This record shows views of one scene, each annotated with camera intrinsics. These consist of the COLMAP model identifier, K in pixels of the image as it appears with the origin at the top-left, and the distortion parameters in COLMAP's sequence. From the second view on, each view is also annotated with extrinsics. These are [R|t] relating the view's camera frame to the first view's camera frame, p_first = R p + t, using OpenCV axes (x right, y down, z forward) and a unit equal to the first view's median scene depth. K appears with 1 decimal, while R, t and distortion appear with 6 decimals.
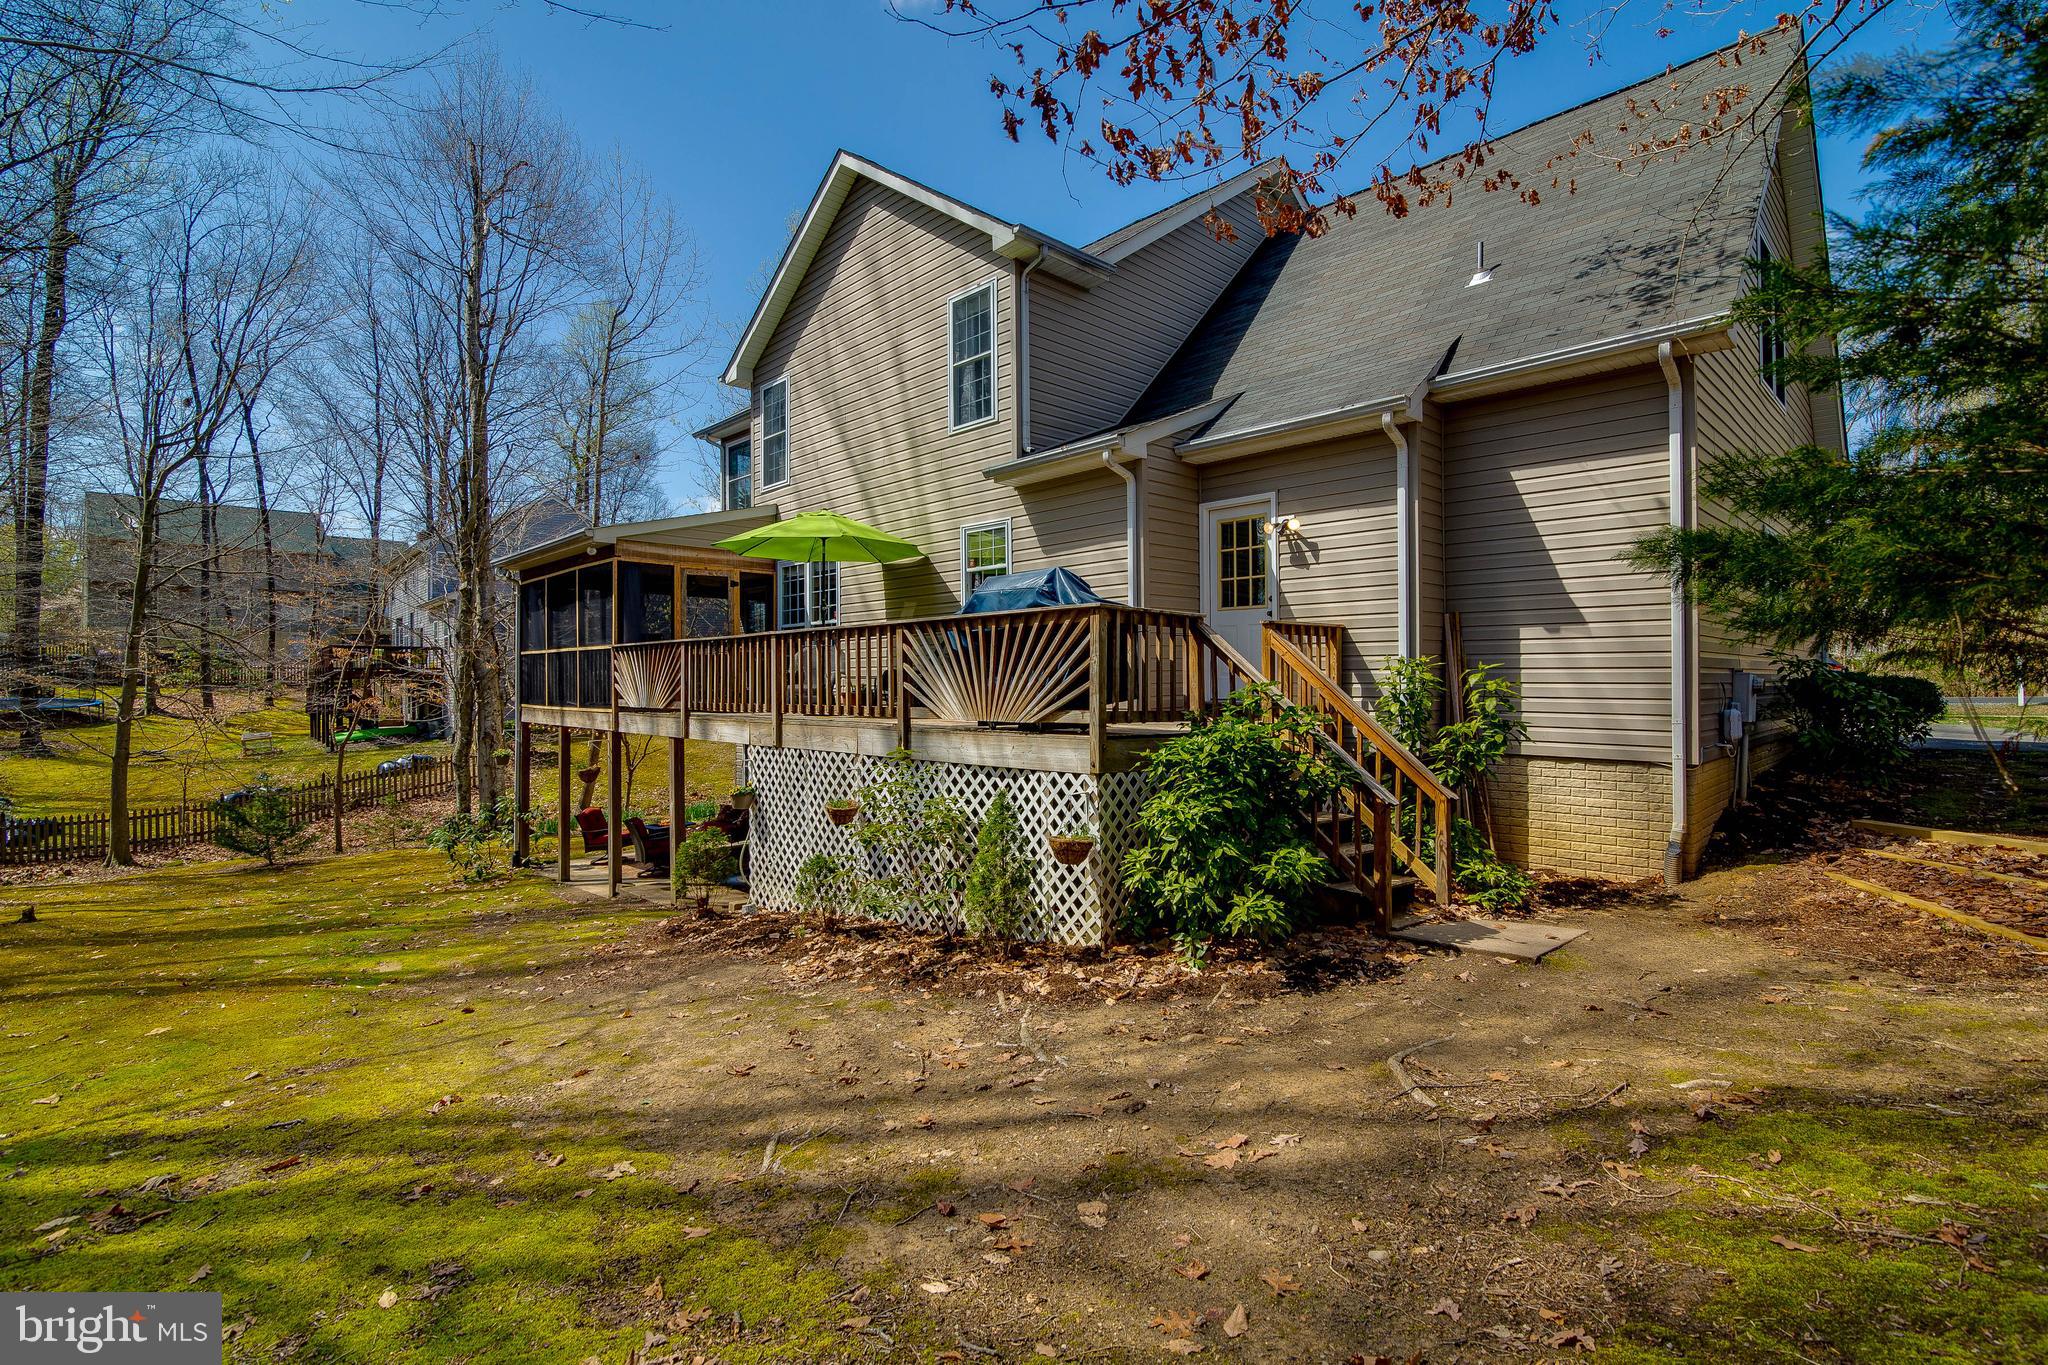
lens RADIAL K [[943.9, 0, 1029.7], [0, 943.9, 677.3], [0, 0, 1]] dist [-0.005770, -0.000413]
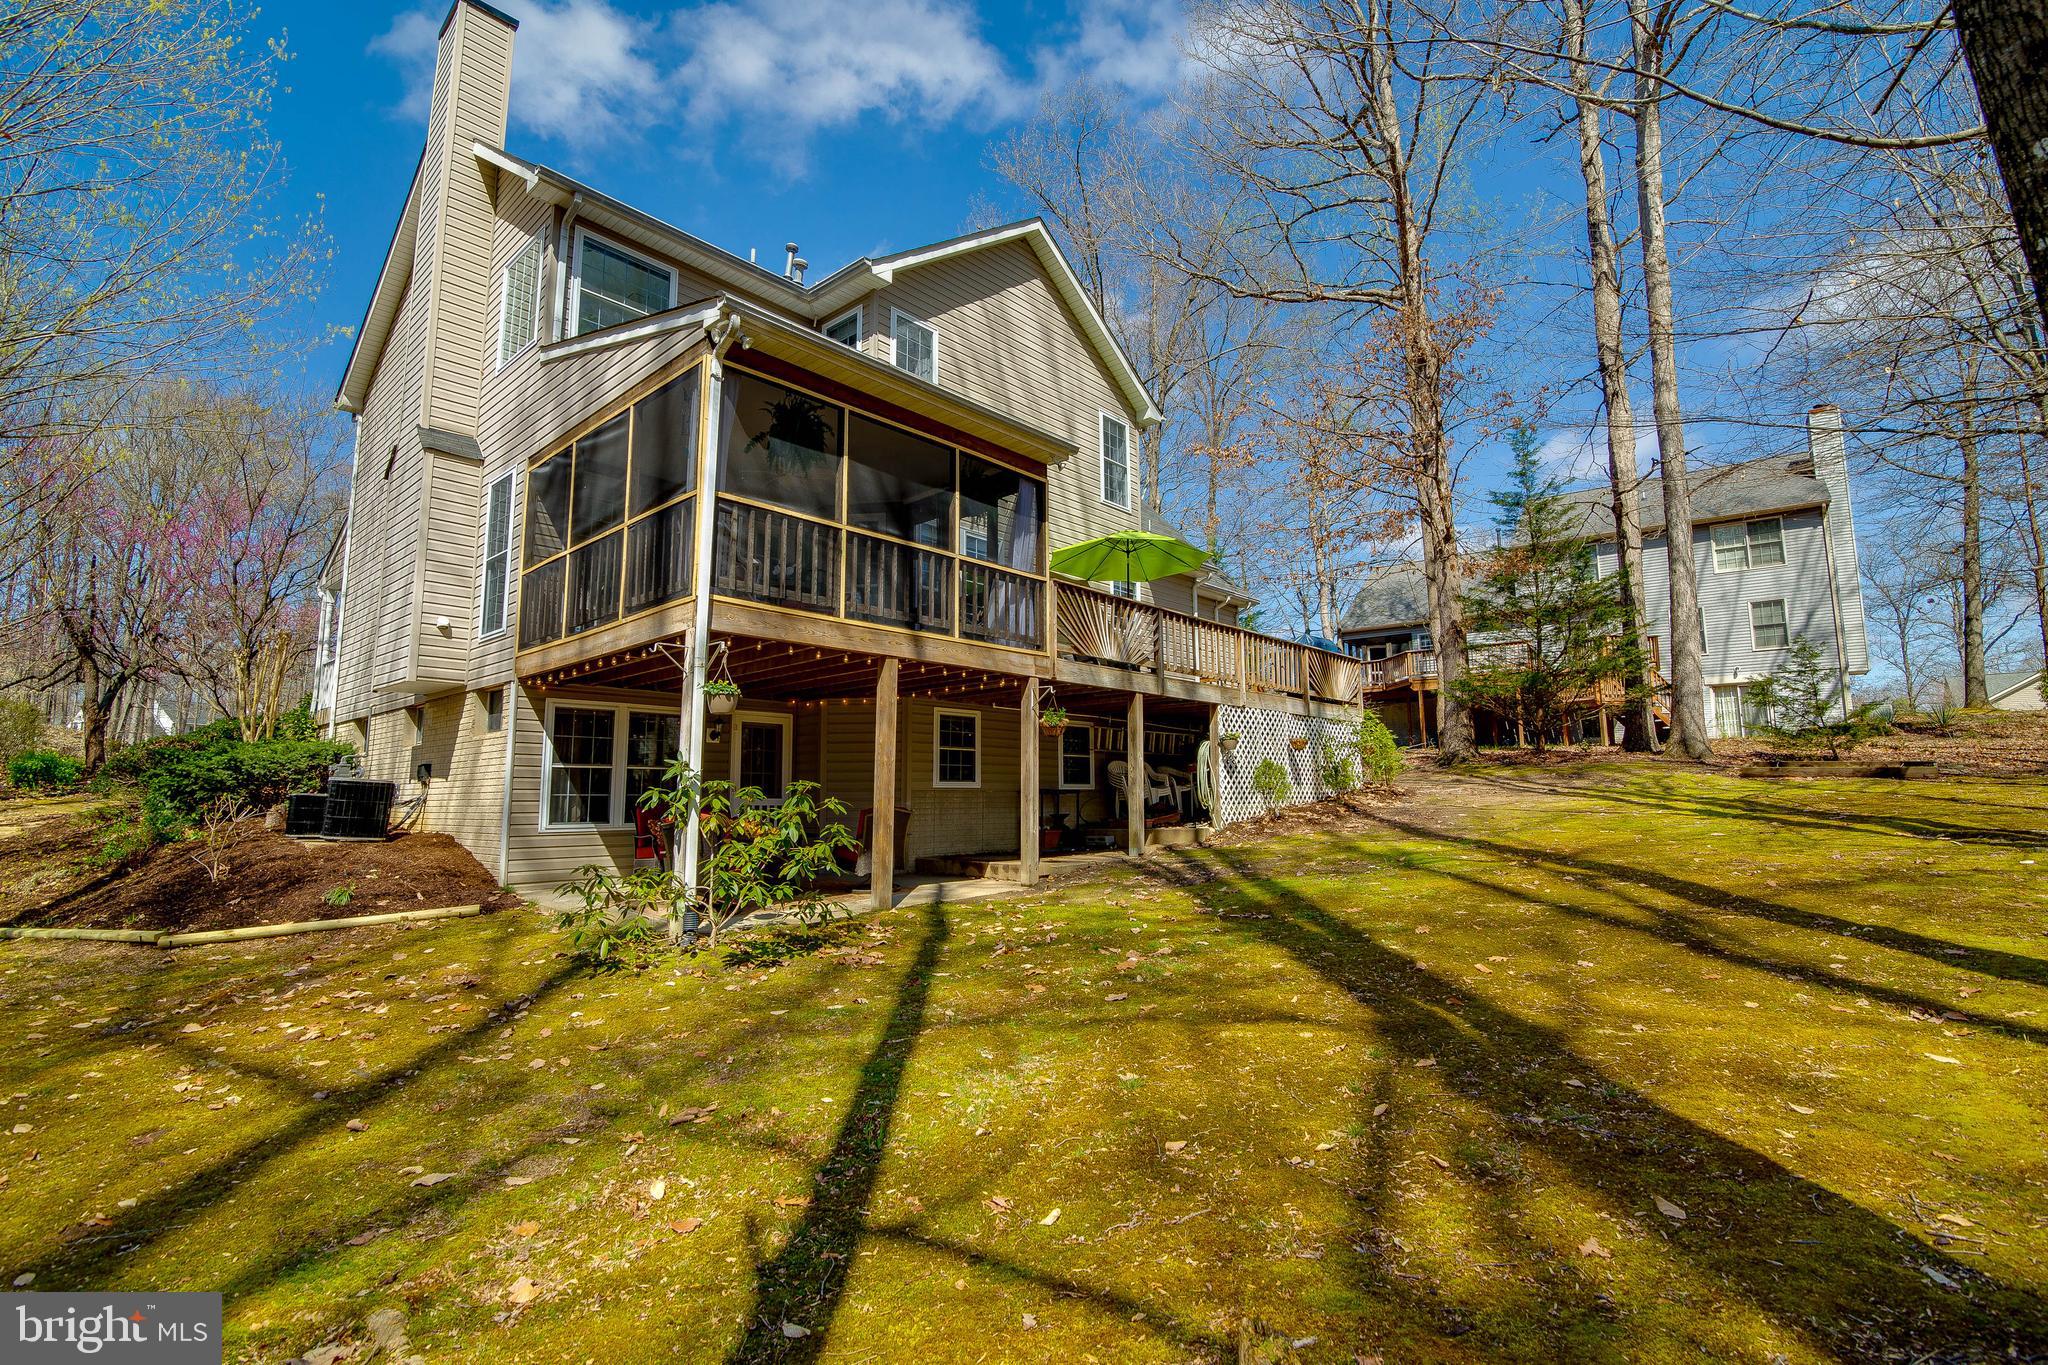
lens RADIAL K [[943.9, 0, 1014.1], [0, 943.9, 682.7], [0, 0, 1]] dist [-0.005770, -0.000413]
pose [[-0.072898, 0.130963, 0.988704, -1.458153], [0.004146, 0.991372, -0.131010, 0.196463], [-0.997331, -0.005451, -0.072812, 1.254768]]
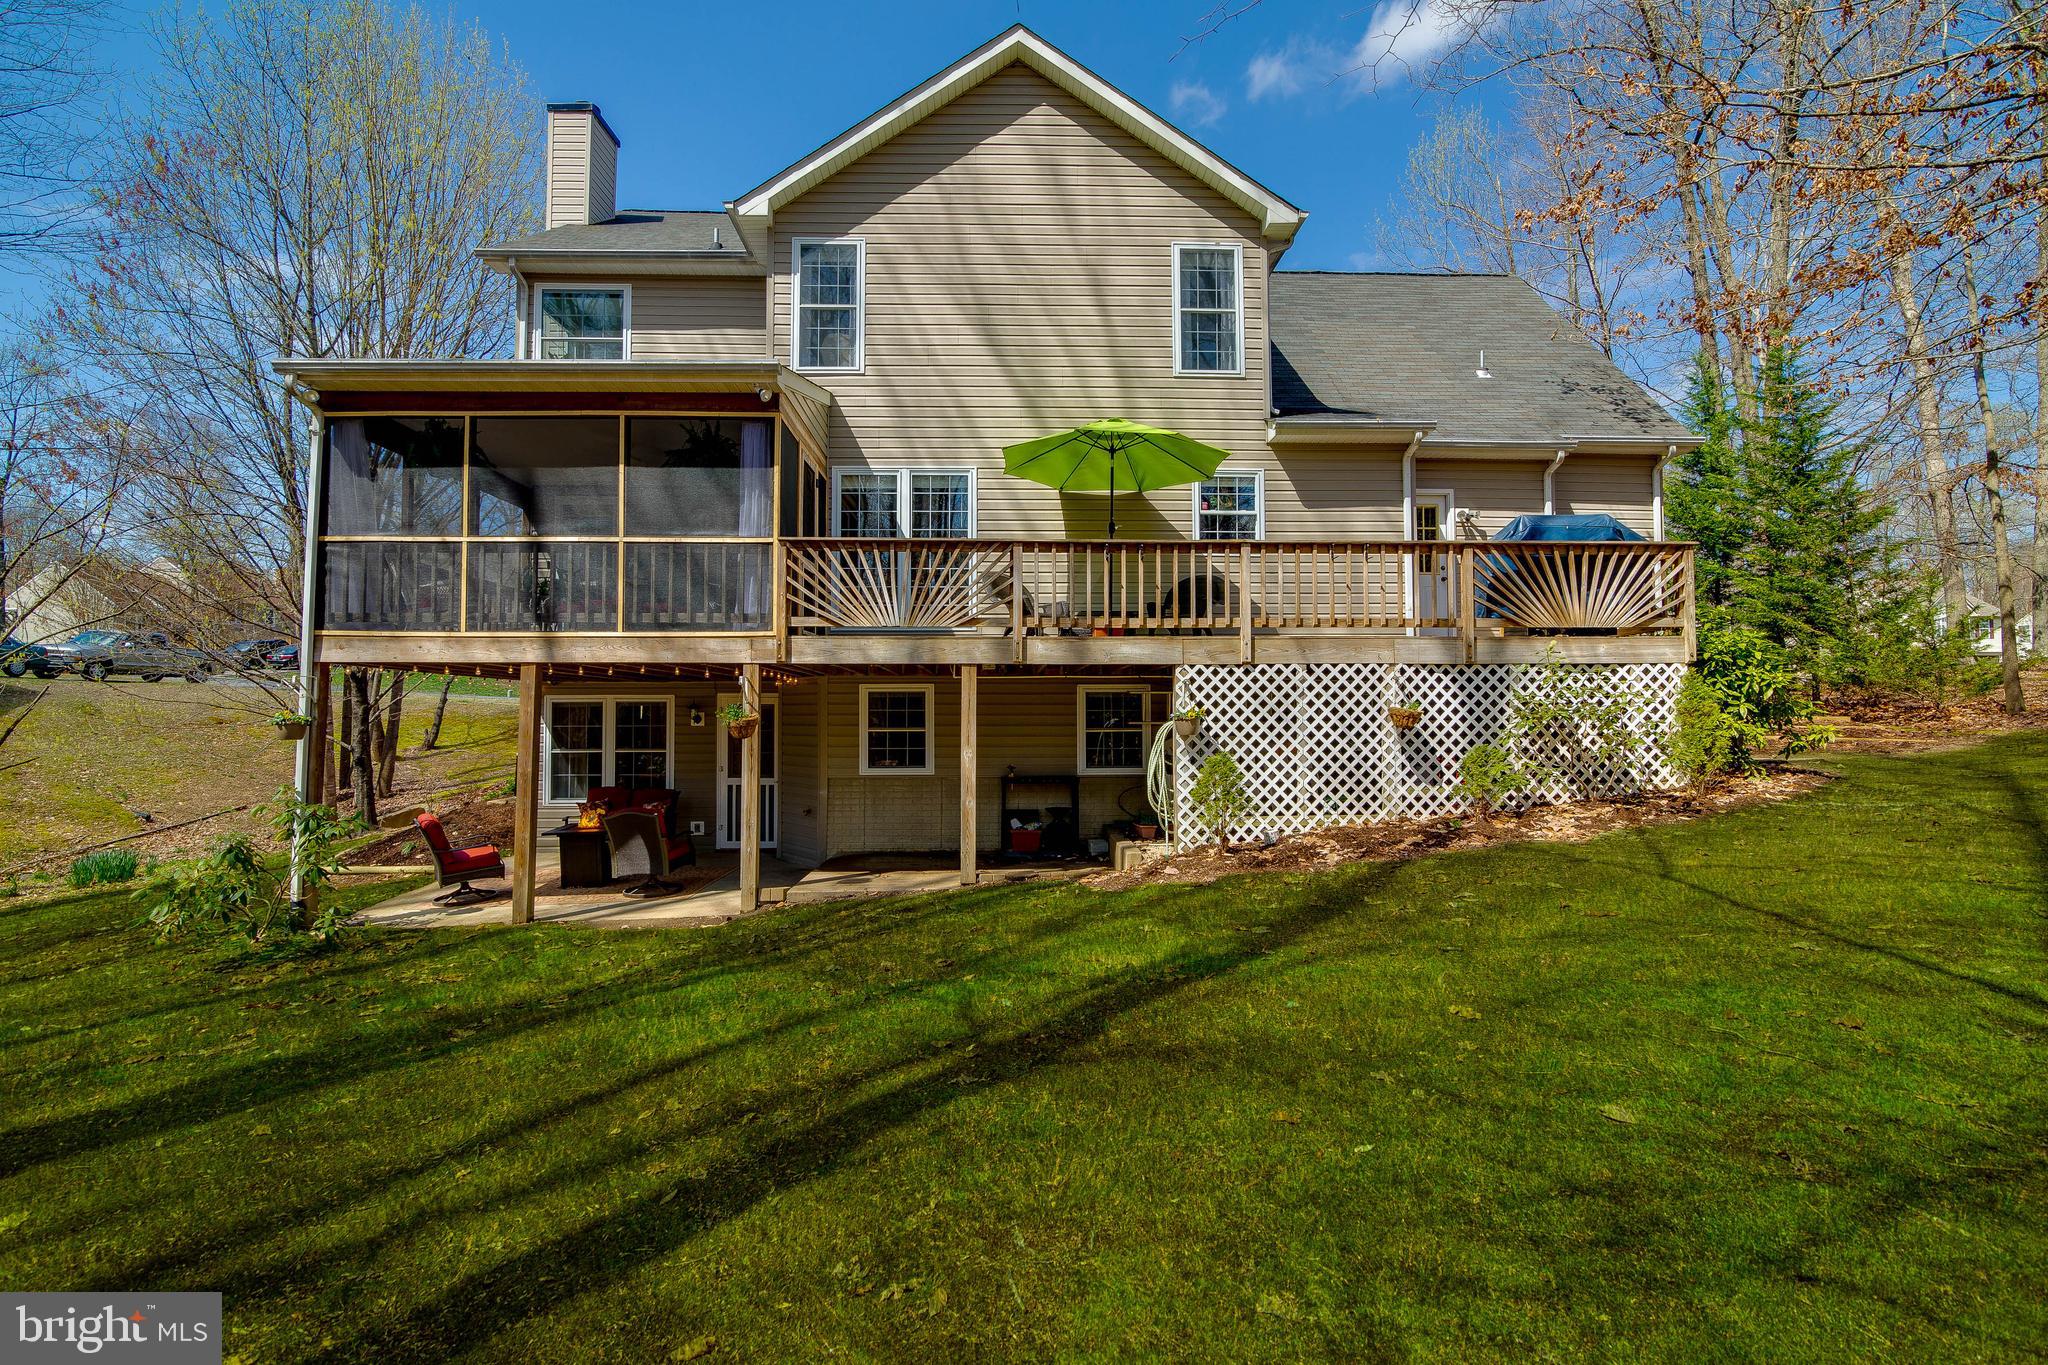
lens RADIAL K [[943.9, 0, 1026.7], [0, 943.9, 683.3], [0, 0, 1]] dist [-0.005770, -0.000413]
pose [[0.668056, 0.030424, 0.743489, -0.949056], [-0.005085, 0.999327, -0.036324, 0.110464], [-0.744094, 0.020486, 0.667761, 0.461933]]
